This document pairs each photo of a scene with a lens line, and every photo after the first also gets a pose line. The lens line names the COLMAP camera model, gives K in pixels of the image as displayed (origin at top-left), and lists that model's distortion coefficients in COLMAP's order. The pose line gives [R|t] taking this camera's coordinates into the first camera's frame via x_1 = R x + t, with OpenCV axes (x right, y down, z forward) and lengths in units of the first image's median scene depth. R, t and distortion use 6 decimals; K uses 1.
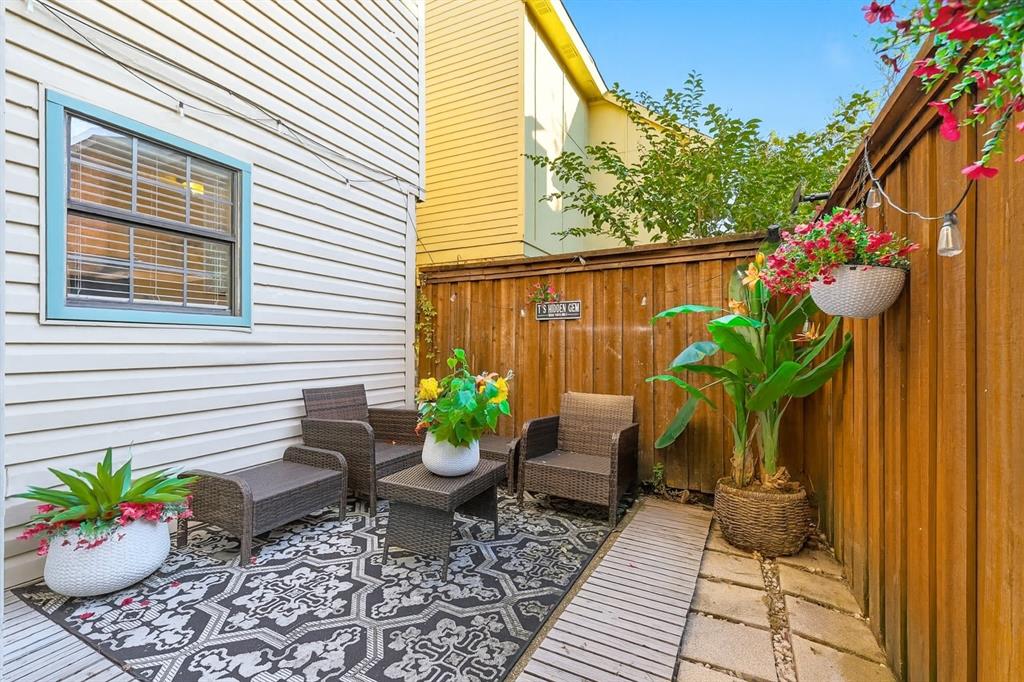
lens RADIAL K [[442.1, 0, 512.4], [0, 442.1, 344.6], [0, 0, 1]] dist [0.005039, 0.000375]
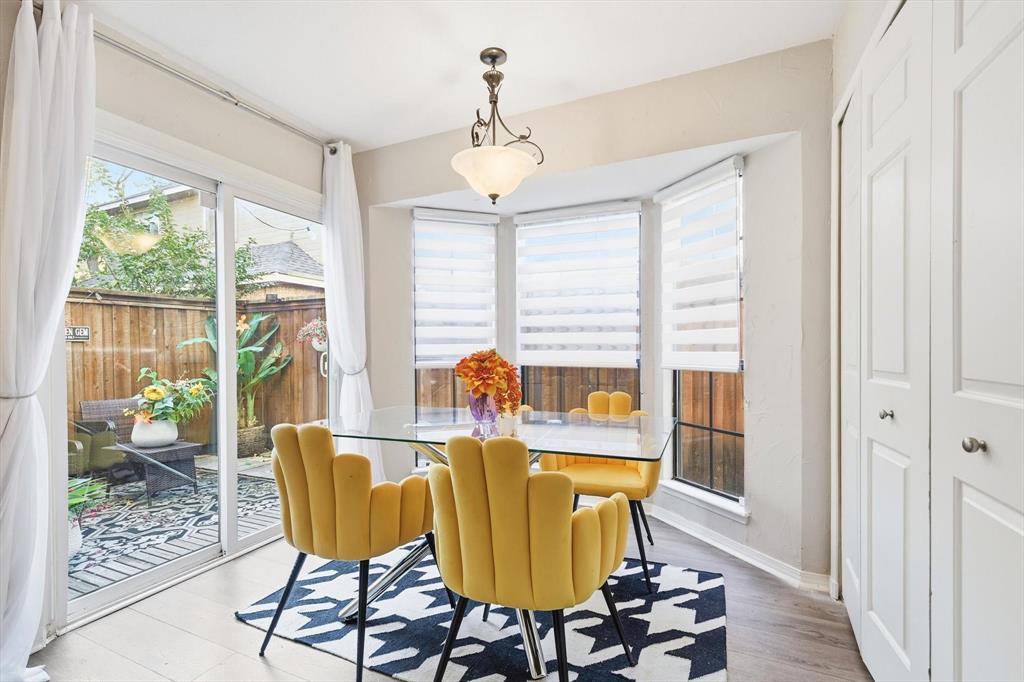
lens RADIAL K [[442.1, 0, 515.0], [0, 442.1, 349.2], [0, 0, 1]] dist [0.005039, 0.000375]
pose [[-0.045041, -0.002142, 0.998983, -1.210664], [0.009016, 0.999956, 0.002550, -0.031168], [-0.998944, 0.009121, -0.045020, -0.139504]]
